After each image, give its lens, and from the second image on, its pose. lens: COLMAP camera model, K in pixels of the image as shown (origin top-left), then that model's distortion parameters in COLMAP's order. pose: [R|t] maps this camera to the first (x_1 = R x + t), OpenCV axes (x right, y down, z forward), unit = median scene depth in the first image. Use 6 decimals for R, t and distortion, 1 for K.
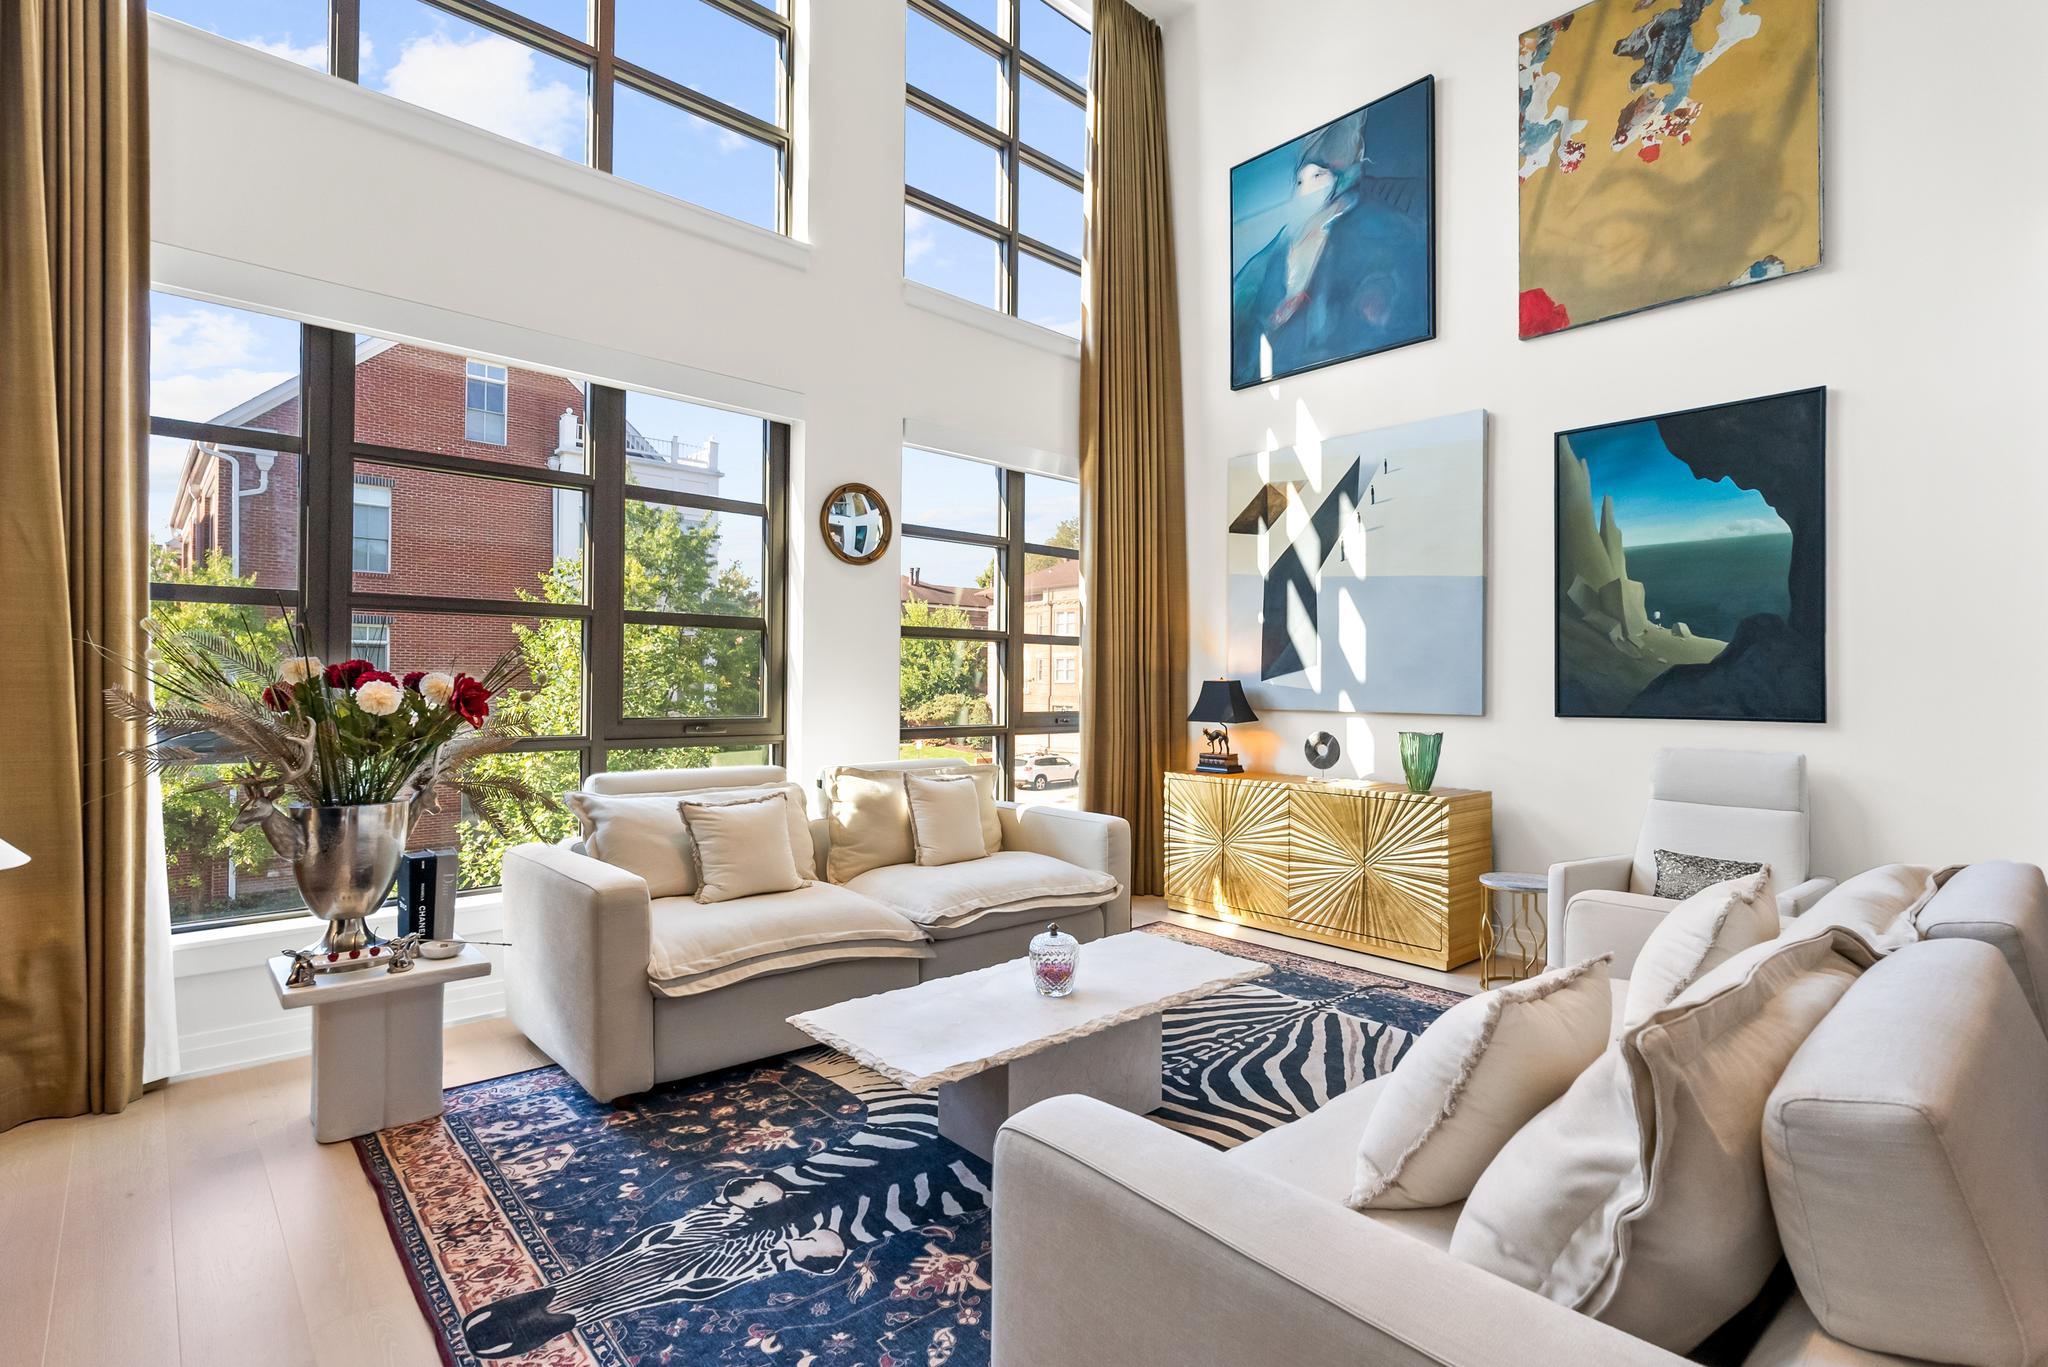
lens RADIAL K [[967.2, 0, 1034.8], [0, 967.2, 677.2], [0, 0, 1]] dist [-0.003413, -0.000274]
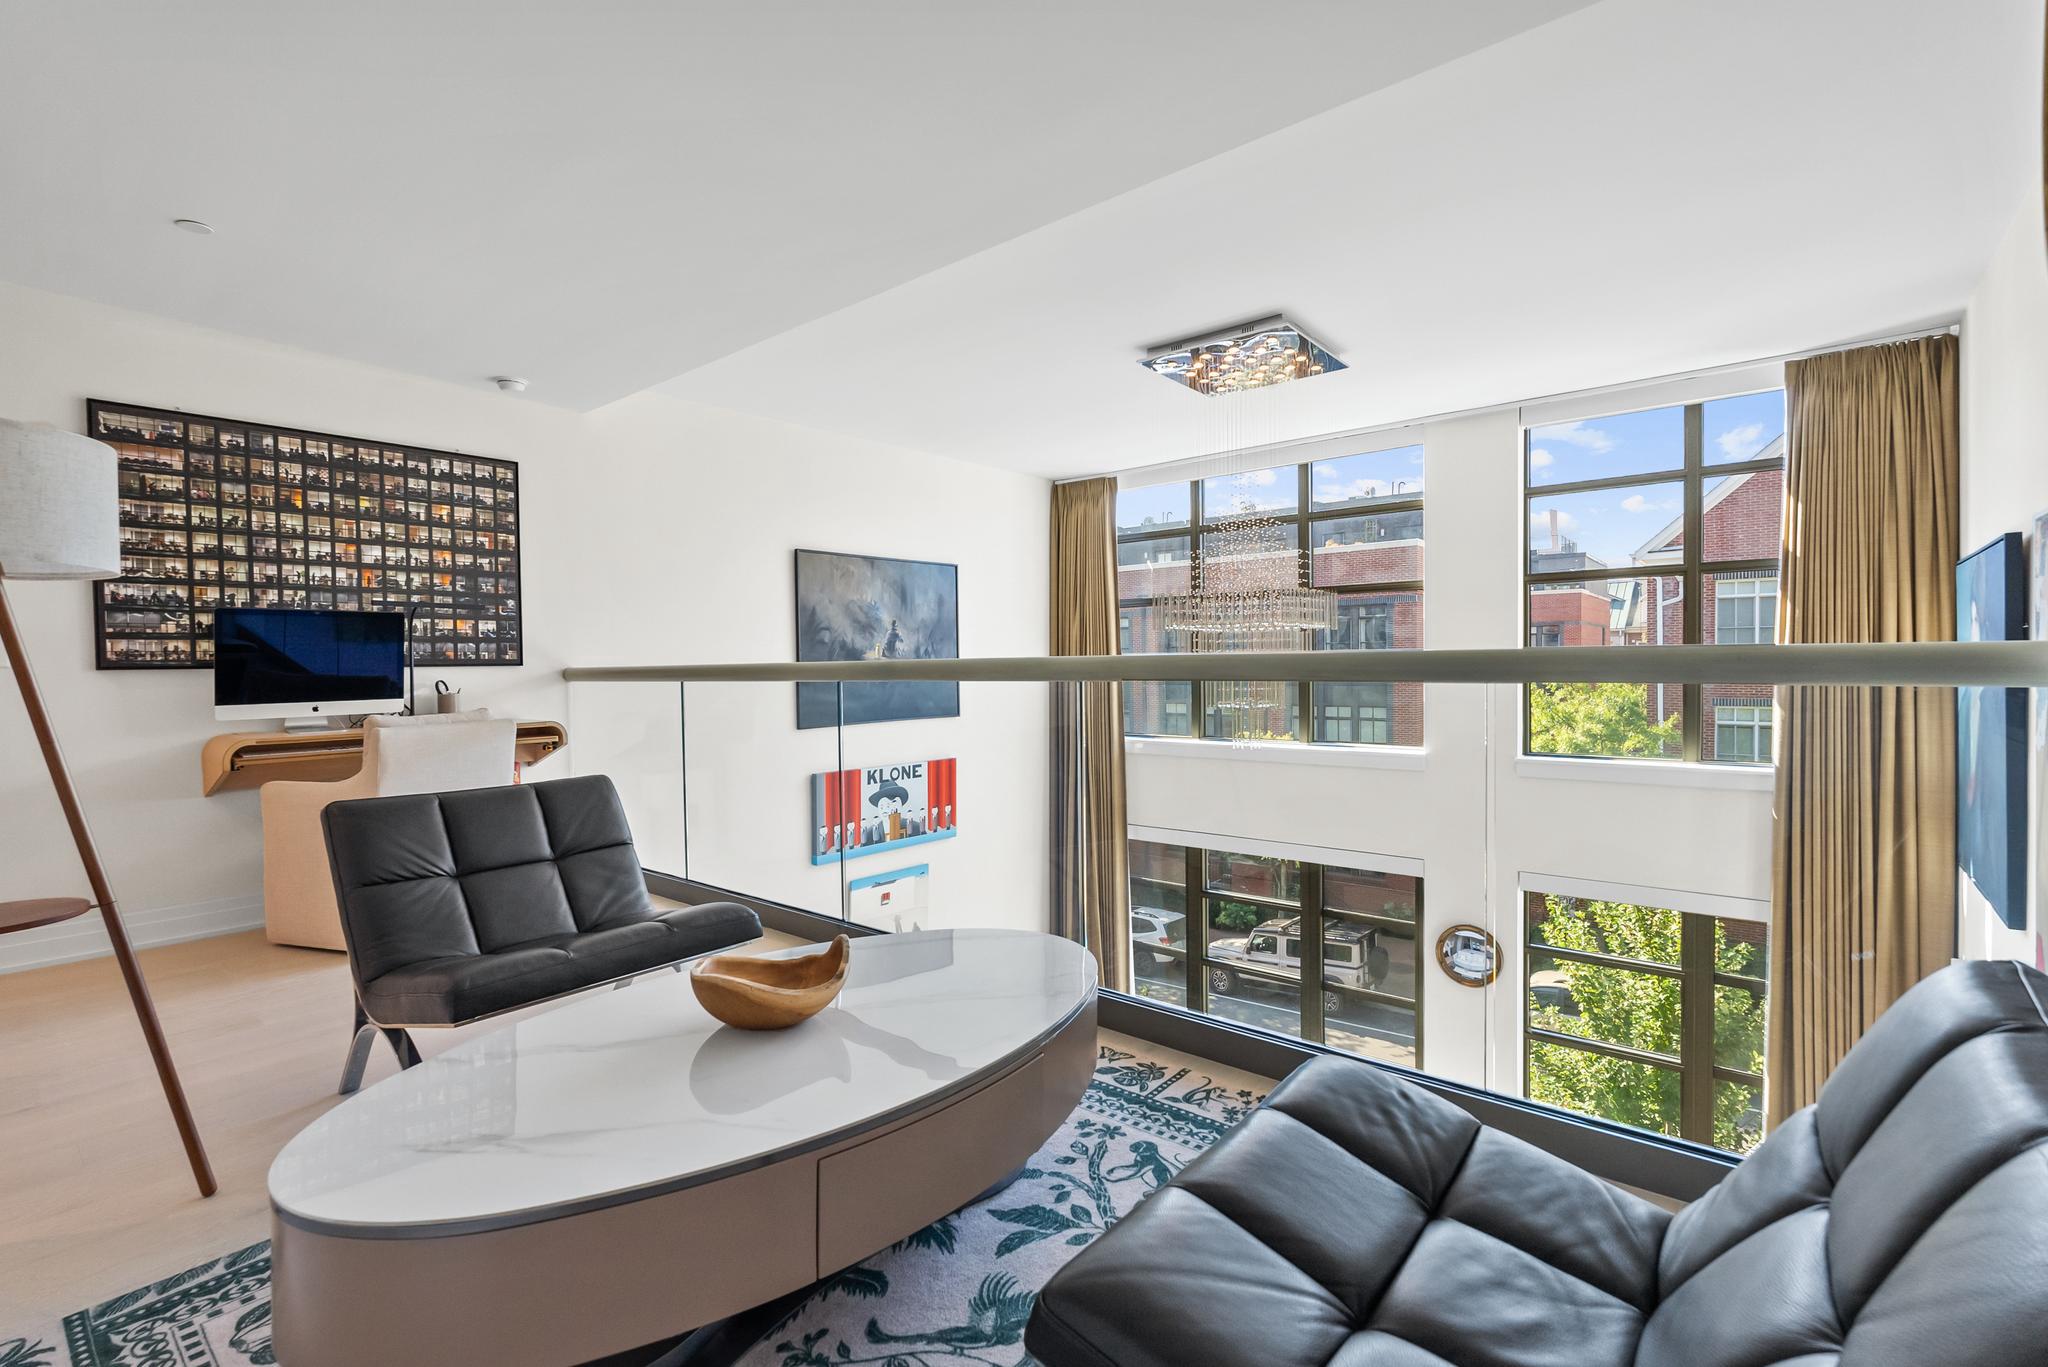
lens RADIAL K [[919.2, 0, 1029.3], [0, 919.2, 683.6], [0, 0, 1]] dist [-0.006996, 0.000844]
pose [[0.127450, 0.011736, -0.991776, 1.059200], [0.022383, 0.999641, 0.014705, -0.611895], [0.991592, -0.024073, 0.127142, 0.281351]]
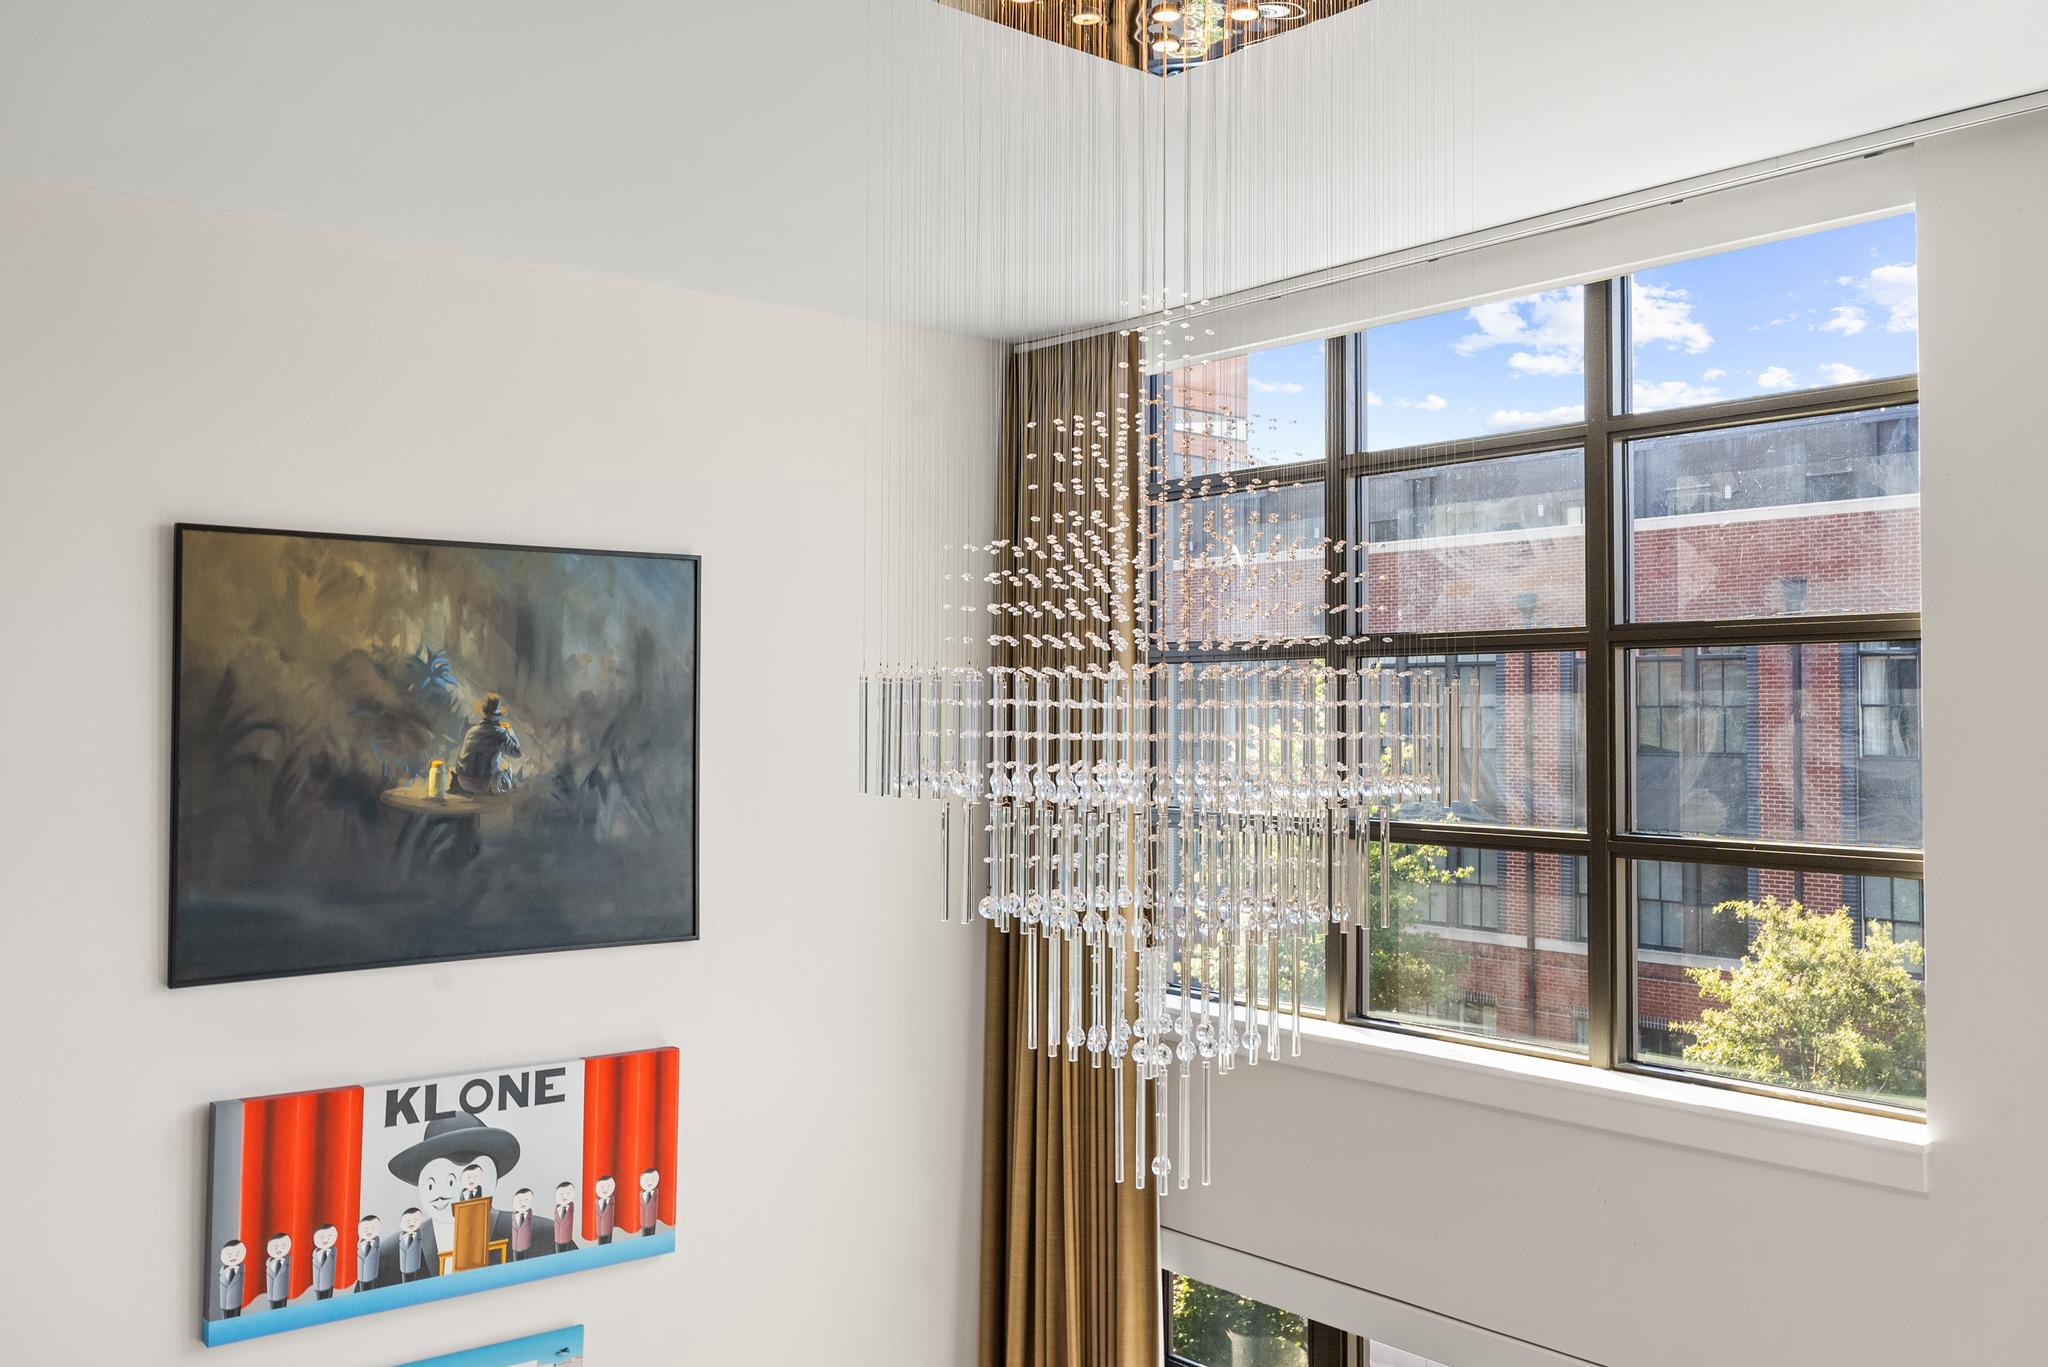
lens RADIAL K [[1818.7, 0, 1024.0], [0, 1818.7, 683.5], [0, 0, 1]] dist [0.030474, -0.005600]
pose [[-0.057819, -0.027186, -0.997957, 0.692999], [0.001901, 0.999624, -0.027341, -0.675070], [0.998325, -0.003477, -0.057746, 0.658084]]
